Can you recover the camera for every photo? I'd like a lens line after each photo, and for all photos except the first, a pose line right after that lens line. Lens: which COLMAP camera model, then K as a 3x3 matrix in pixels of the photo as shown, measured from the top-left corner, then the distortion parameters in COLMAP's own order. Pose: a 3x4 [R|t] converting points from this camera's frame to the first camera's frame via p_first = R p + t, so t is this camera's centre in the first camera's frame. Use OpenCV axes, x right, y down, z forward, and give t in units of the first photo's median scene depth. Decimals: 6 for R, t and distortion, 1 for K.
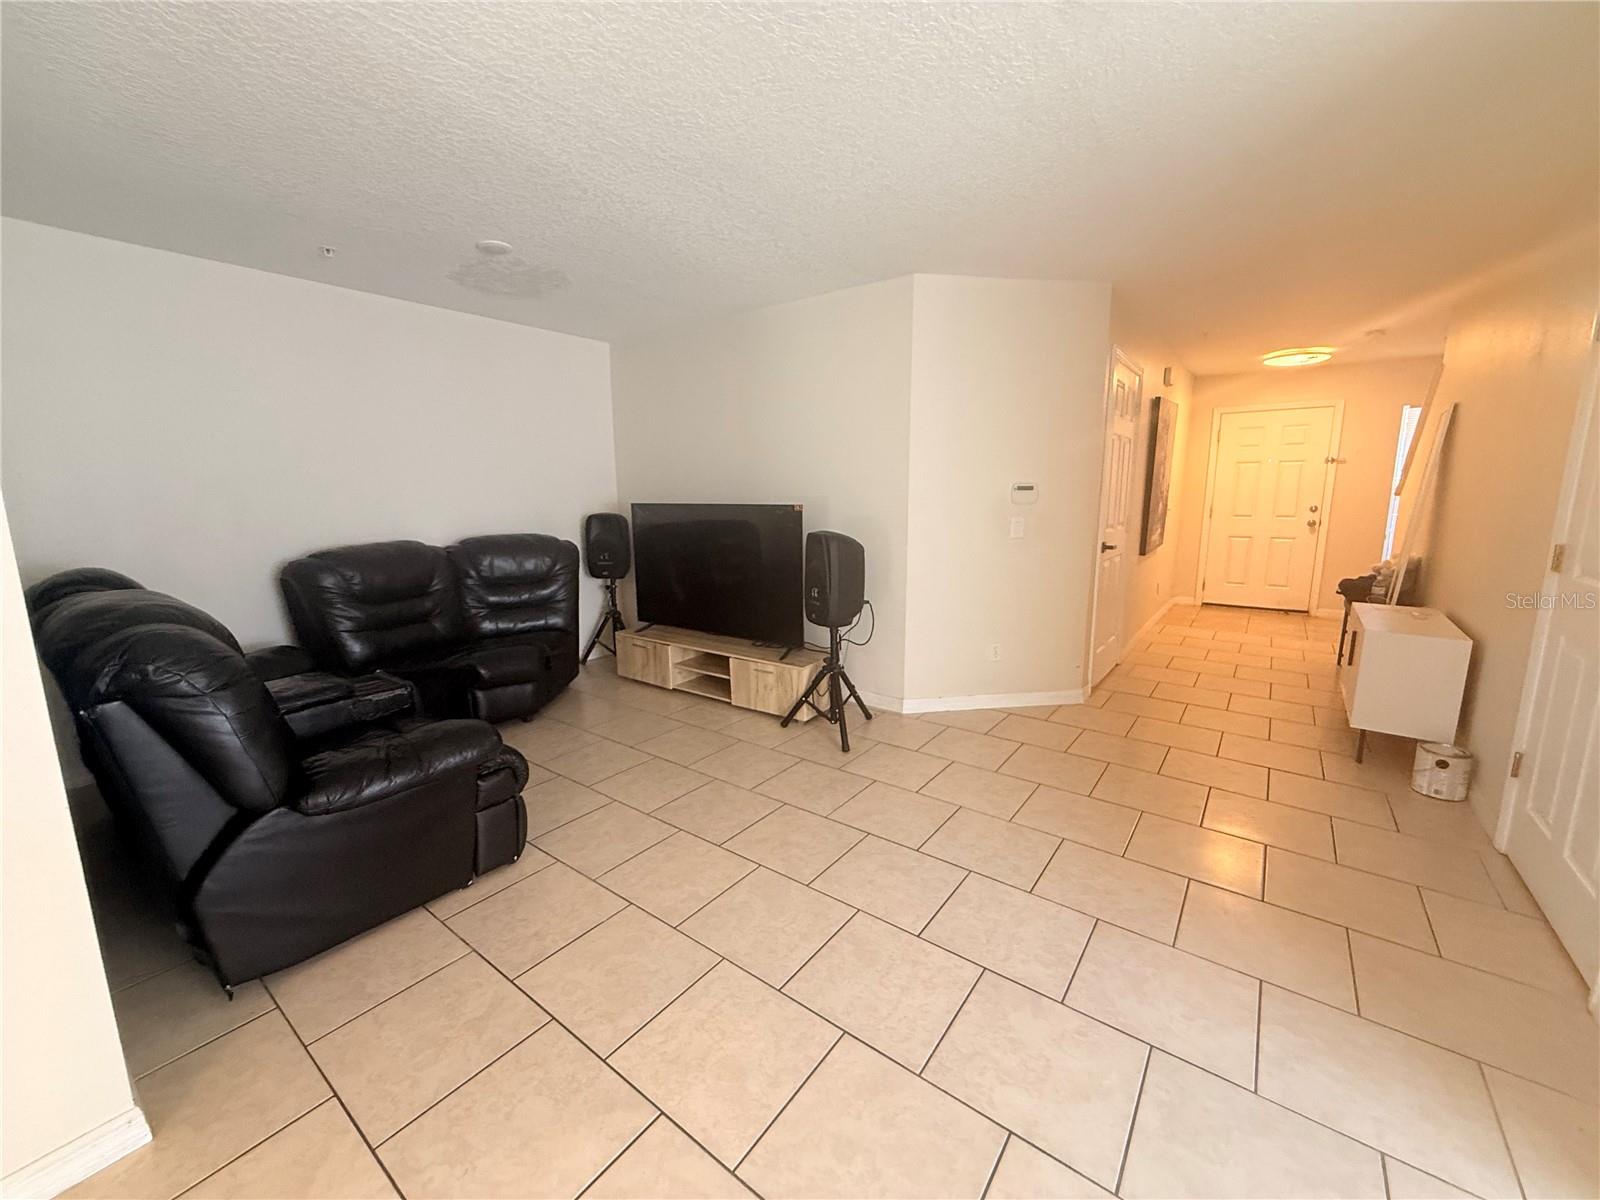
lens RADIAL K [[637.1, 0, 795.1], [0, 637.1, 598.7], [0, 0, 1]] dist [-0.000089, 0.000291]
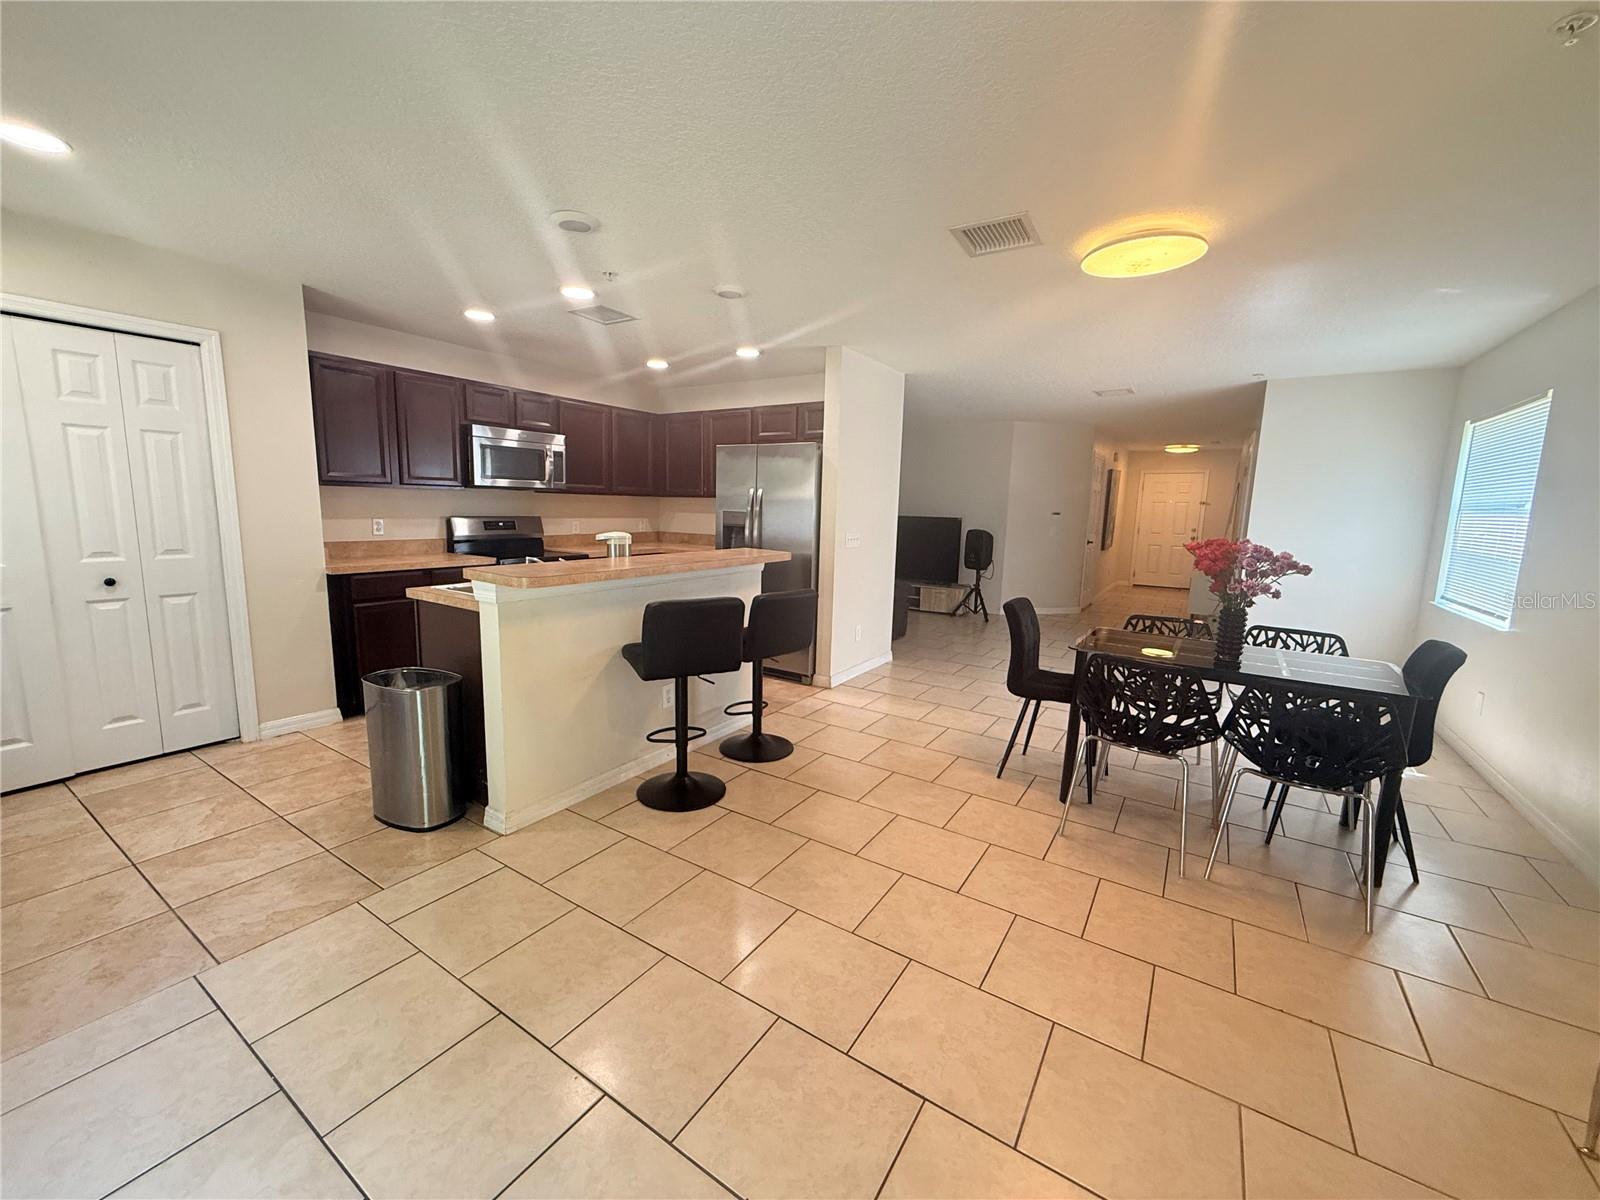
lens RADIAL K [[637.1, 0, 795.1], [0, 637.1, 598.7], [0, 0, 1]] dist [-0.000089, 0.000291]
pose [[0.997034, 0.021594, 0.073872, -0.654248], [-0.019609, 0.999430, -0.027491, 0.189027], [-0.074423, 0.025961, 0.996889, -1.062380]]
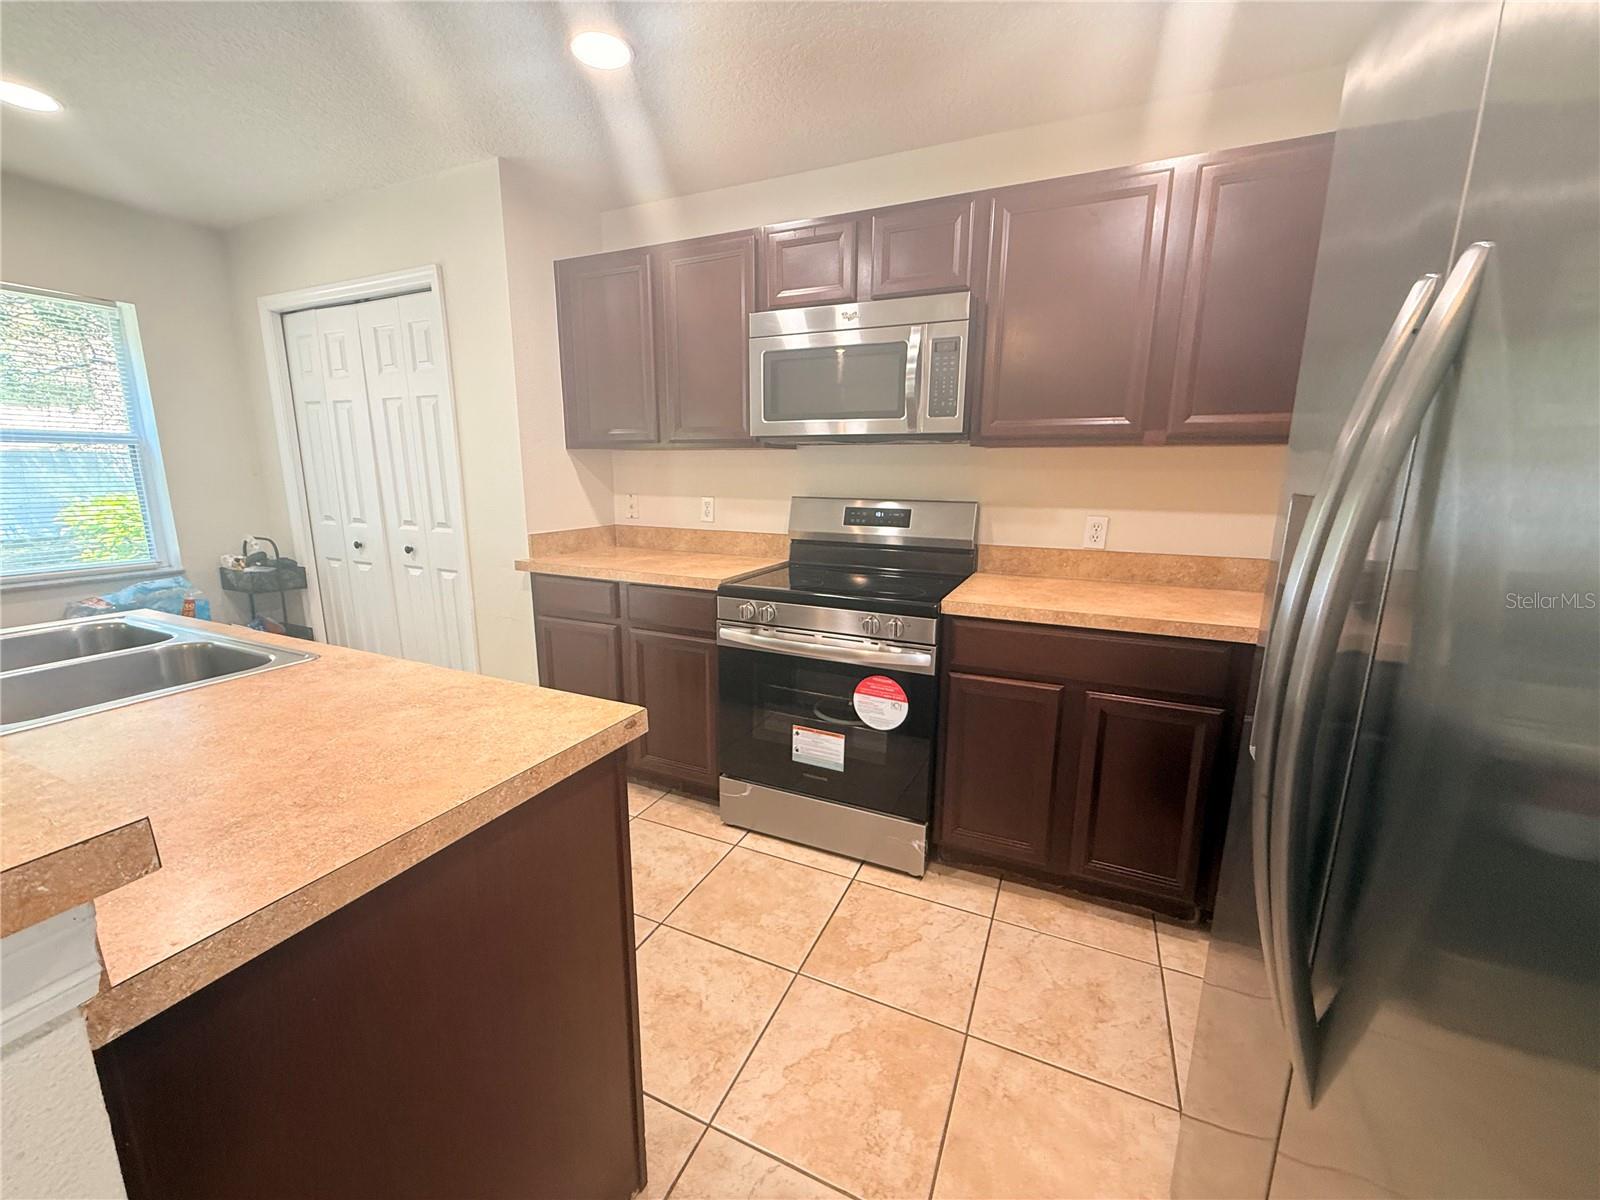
lens RADIAL K [[637.1, 0, 795.1], [0, 637.1, 598.7], [0, 0, 1]] dist [-0.000089, 0.000291]
pose [[0.215278, 0.205742, -0.954634, -0.542920], [-0.176045, 0.969716, 0.169293, 0.007867], [0.960554, 0.131613, 0.244979, 0.003952]]
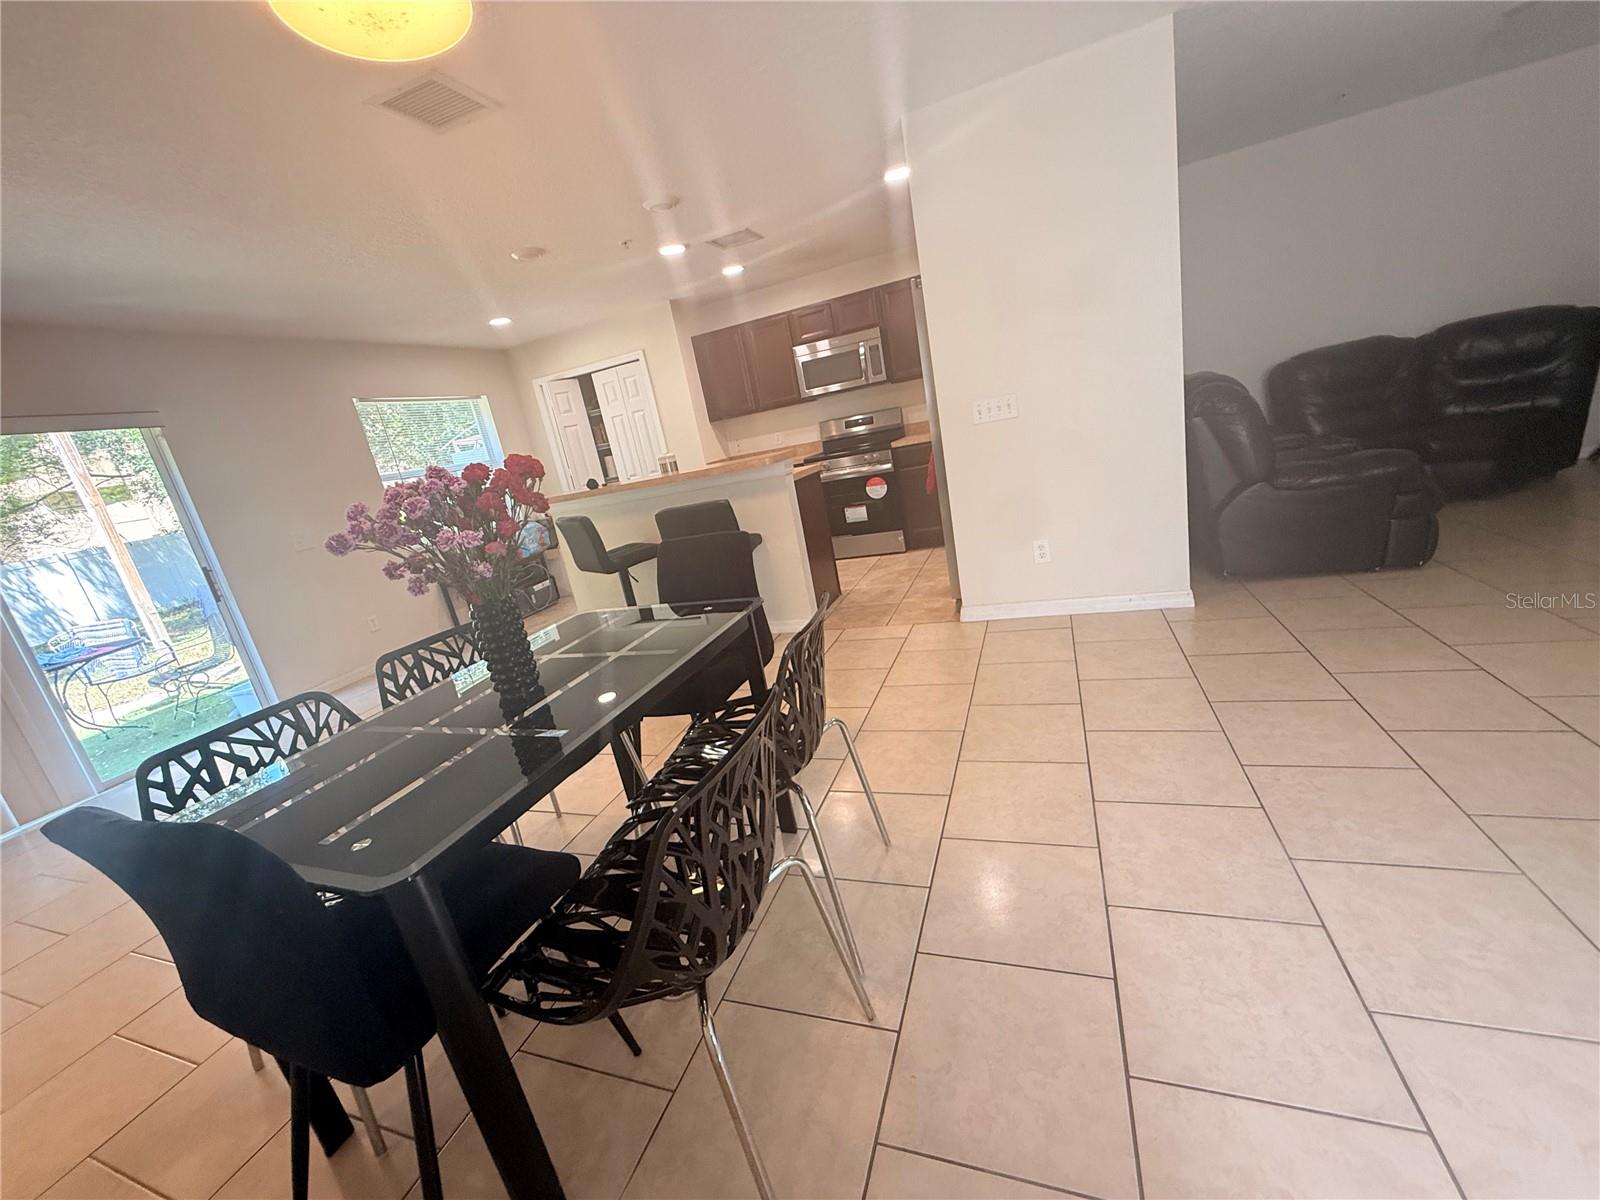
lens RADIAL K [[637.1, 0, 795.1], [0, 637.1, 598.7], [0, 0, 1]] dist [-0.000089, 0.000291]
pose [[0.285372, 0.203050, -0.936661, 0.250659], [0.021939, 0.975660, 0.218188, 0.093101], [0.958166, -0.082815, 0.273971, -0.342927]]
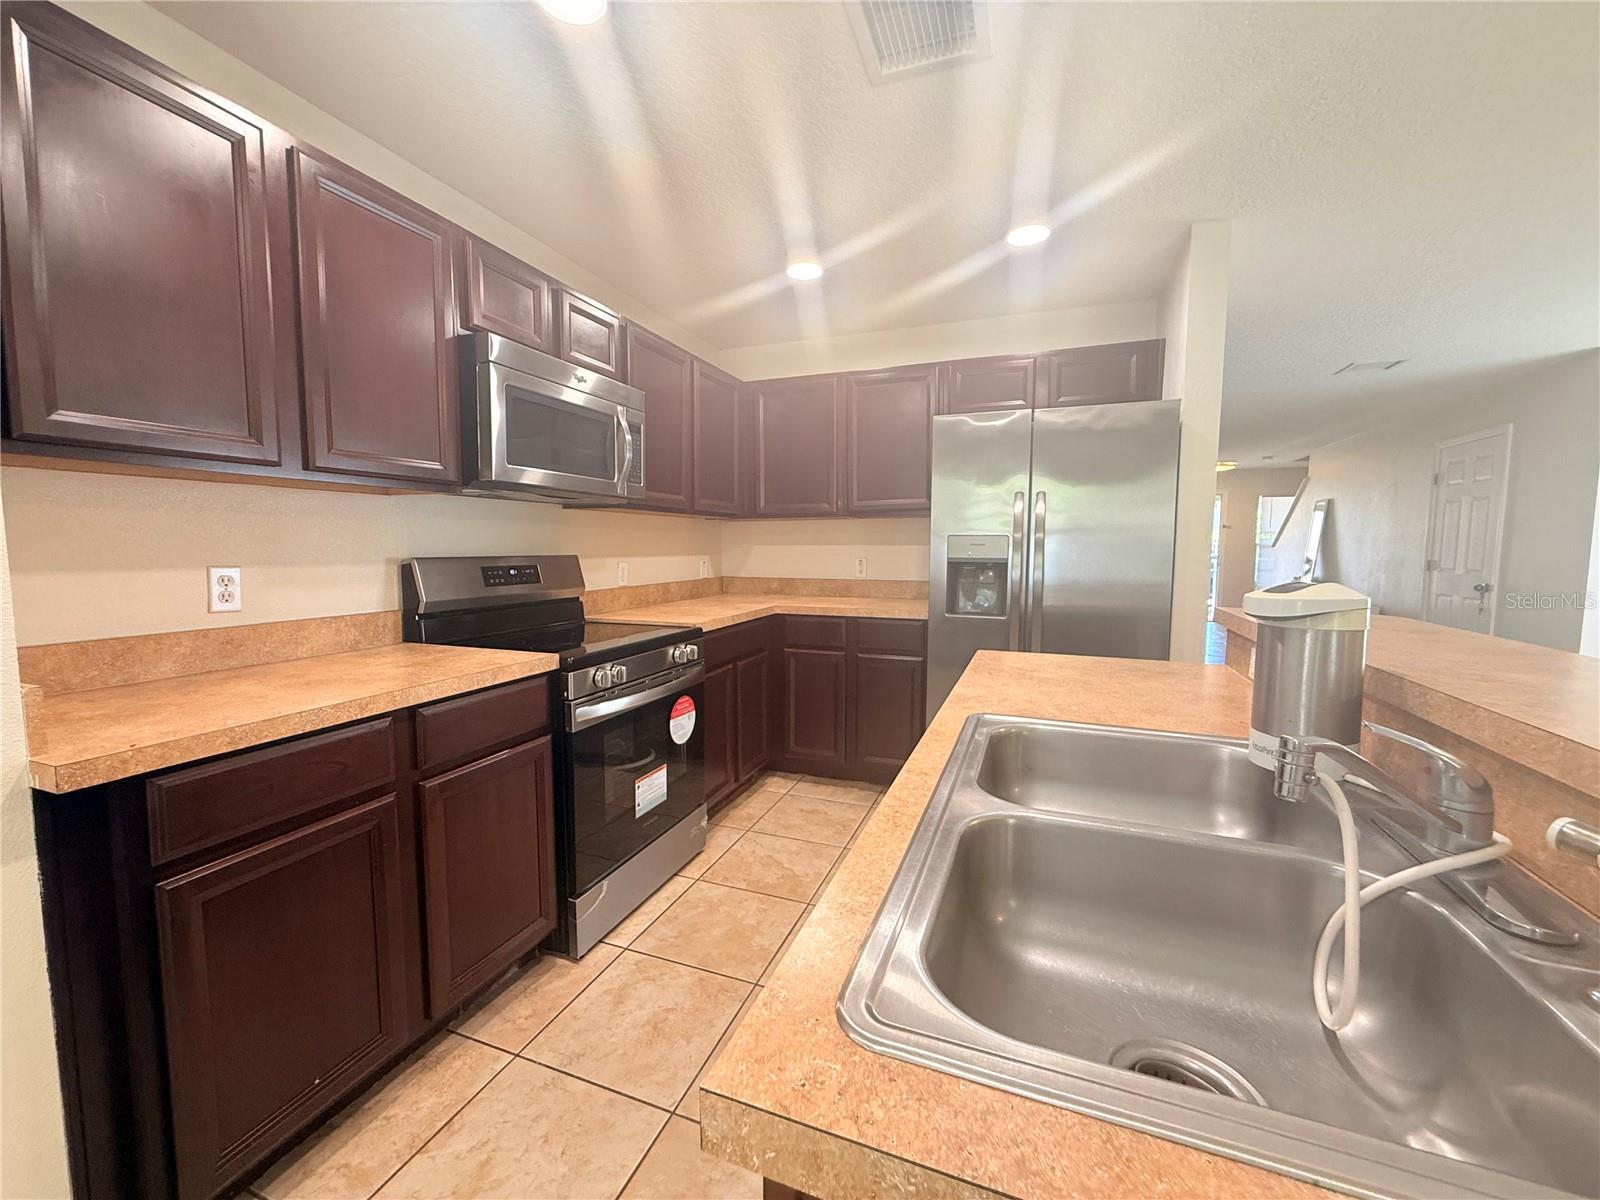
lens RADIAL K [[637.1, 0, 795.1], [0, 637.1, 598.7], [0, 0, 1]] dist [-0.000089, 0.000291]
pose [[0.961520, -0.010594, 0.274530, -1.053140], [0.034578, 0.995977, -0.082674, 0.101148], [-0.272549, 0.088985, 0.958018, -0.406923]]
